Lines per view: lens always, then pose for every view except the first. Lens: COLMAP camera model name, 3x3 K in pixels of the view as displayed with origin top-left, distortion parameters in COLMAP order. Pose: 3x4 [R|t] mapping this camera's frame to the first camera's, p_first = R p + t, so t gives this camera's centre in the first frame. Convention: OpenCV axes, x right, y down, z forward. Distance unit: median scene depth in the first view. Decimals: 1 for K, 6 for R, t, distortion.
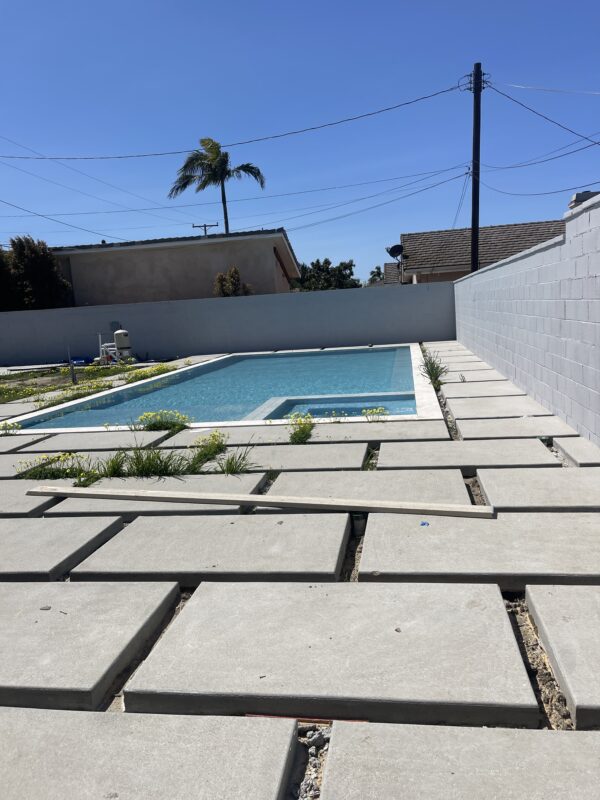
lens RADIAL K [[603.3, 0, 302.8], [0, 603.3, 376.4], [0, 0, 1]] dist [0.077168, -0.101102]
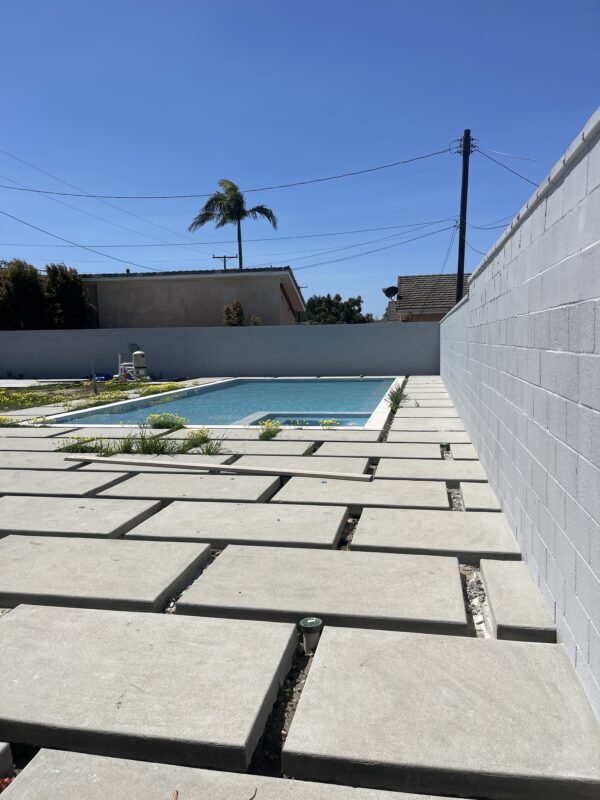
lens RADIAL K [[603.3, 0, 301.8], [0, 603.3, 394.1], [0, 0, 1]] dist [0.077168, -0.101102]
pose [[0.998349, 0.050689, -0.026999, 0.037143], [-0.051272, 0.998456, -0.021376, 0.011730], [0.025874, 0.022725, 0.999407, -0.115566]]
